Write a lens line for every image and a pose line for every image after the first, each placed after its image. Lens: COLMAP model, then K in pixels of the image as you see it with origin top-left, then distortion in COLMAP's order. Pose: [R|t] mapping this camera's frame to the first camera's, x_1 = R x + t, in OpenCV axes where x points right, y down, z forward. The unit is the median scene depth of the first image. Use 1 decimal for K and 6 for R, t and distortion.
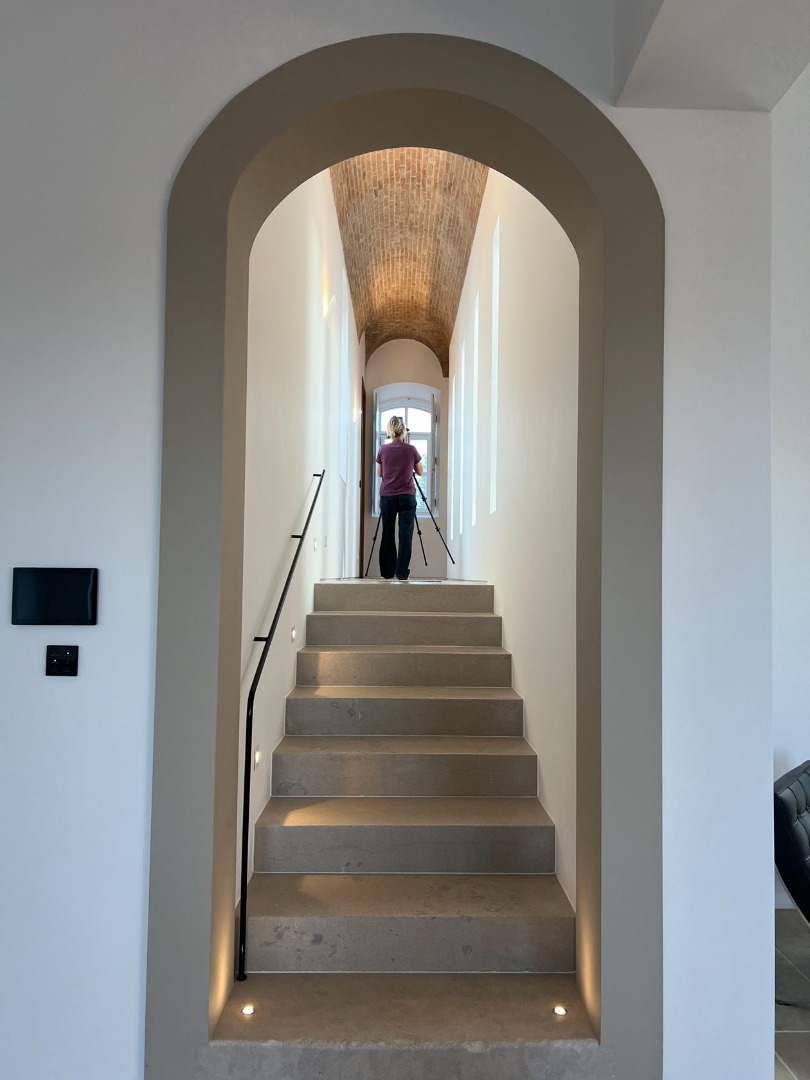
lens RADIAL K [[813.5, 0, 403.5], [0, 813.5, 543.7], [0, 0, 1]] dist [0.067659, -0.053627]
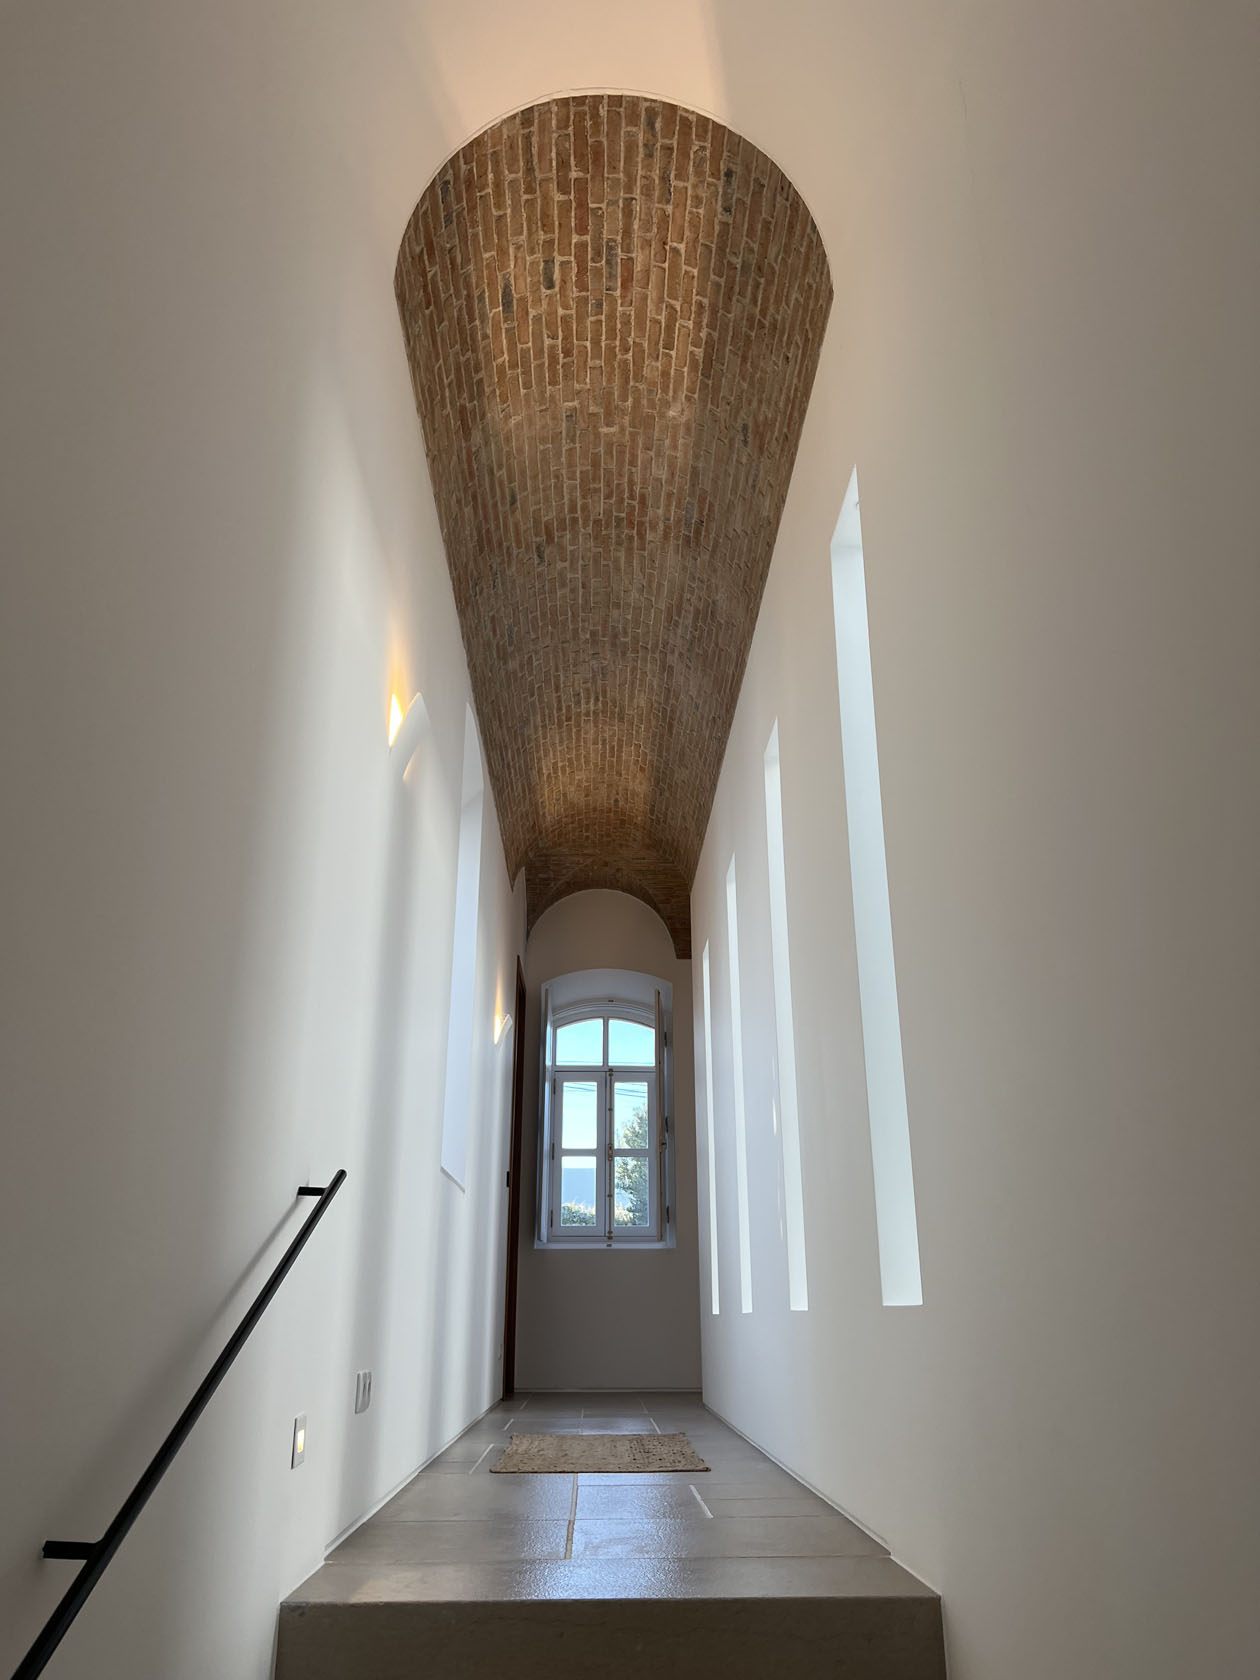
lens RADIAL K [[1265.5, 0, 627.0], [0, 1265.5, 847.8], [0, 0, 1]] dist [0.067659, -0.053627]
pose [[0.999714, -0.006182, 0.023097, -0.001395], [0.013001, 0.951258, -0.308123, -0.034206], [-0.020067, 0.308336, 0.951066, 0.305746]]
